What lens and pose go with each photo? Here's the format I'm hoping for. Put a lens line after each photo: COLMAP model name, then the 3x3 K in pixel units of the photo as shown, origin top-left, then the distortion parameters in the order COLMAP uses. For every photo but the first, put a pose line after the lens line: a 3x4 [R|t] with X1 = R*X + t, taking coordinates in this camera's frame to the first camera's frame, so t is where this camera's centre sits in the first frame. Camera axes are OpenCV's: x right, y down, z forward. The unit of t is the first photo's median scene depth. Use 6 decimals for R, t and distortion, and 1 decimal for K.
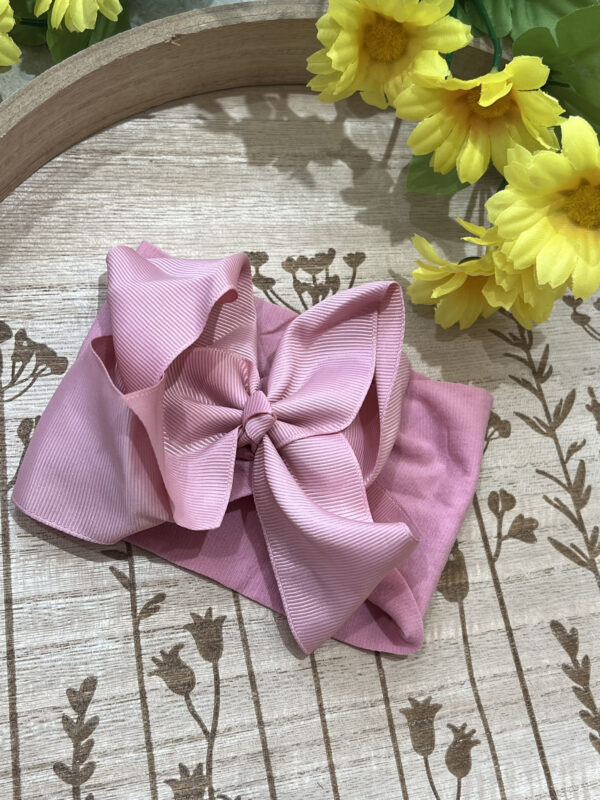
lens RADIAL K [[1093.4, 0, 301.8], [0, 1093.4, 399.9], [0, 0, 1]] dist [-0.005047, 0.000000]
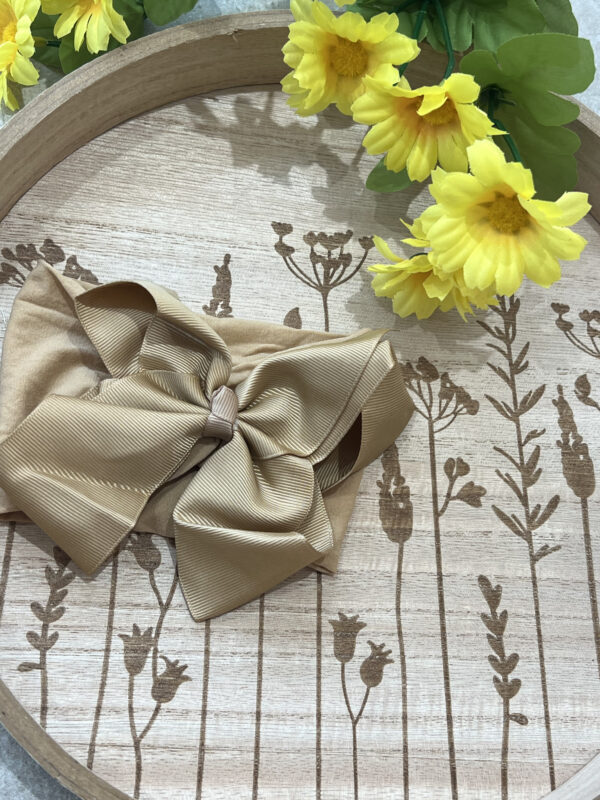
lens RADIAL K [[1093.4, 0, 302.2], [0, 1093.4, 412.9], [0, 0, 1]] dist [-0.005047, 0.000000]
pose [[0.980835, 0.157717, -0.114404, 0.151593], [-0.158683, 0.987329, 0.000675, 0.063890], [0.113061, 0.017492, 0.993434, -0.161305]]
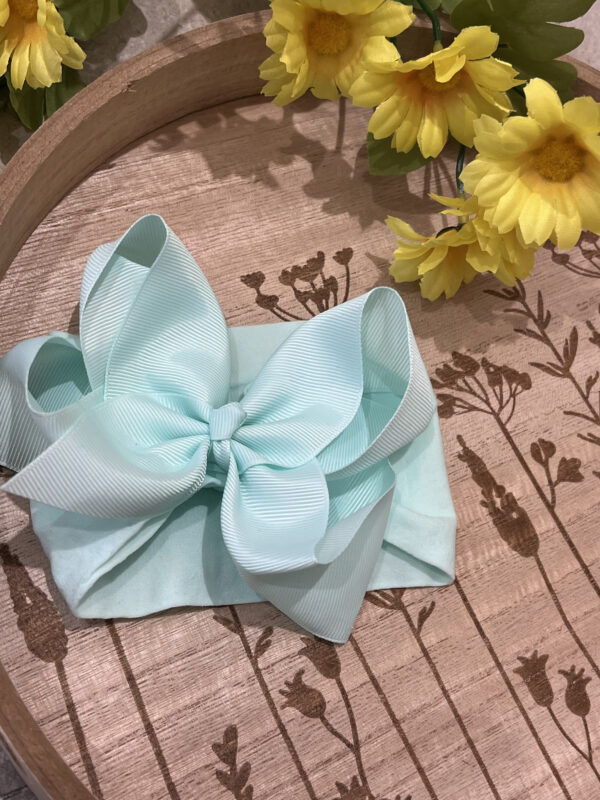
lens RADIAL K [[1093.4, 0, 301.4], [0, 1093.4, 402.6], [0, 0, 1]] dist [-0.005047, 0.000000]
pose [[0.961631, -0.254364, 0.102789, -0.138984], [0.250072, 0.966781, 0.052897, -0.065927], [-0.112830, -0.025162, 0.993296, -0.006953]]
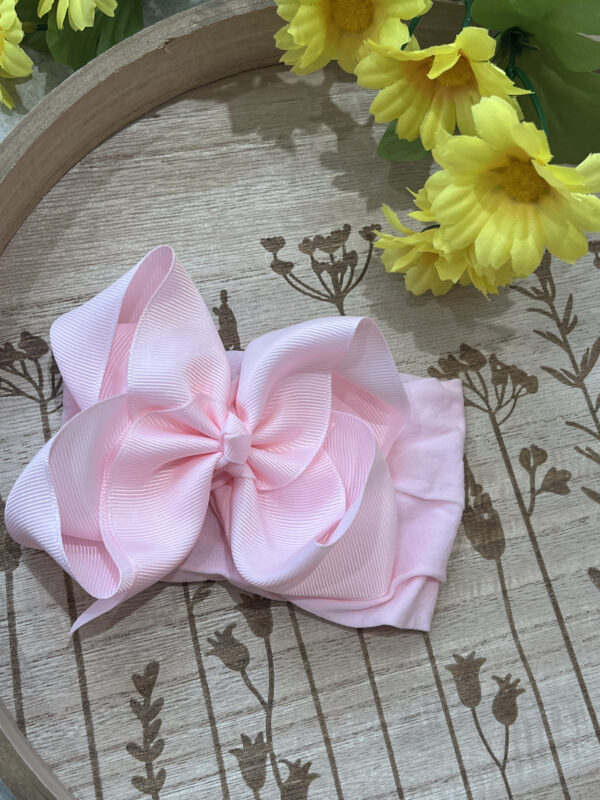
lens RADIAL K [[1093.4, 0, 298.9], [0, 1093.4, 401.7], [0, 0, 1]] dist [-0.005047, 0.000000]
pose [[0.991189, -0.092978, -0.094339, 0.068833], [0.101539, 0.990714, 0.090418, -0.076869], [0.085056, -0.099201, 0.991426, -0.035548]]
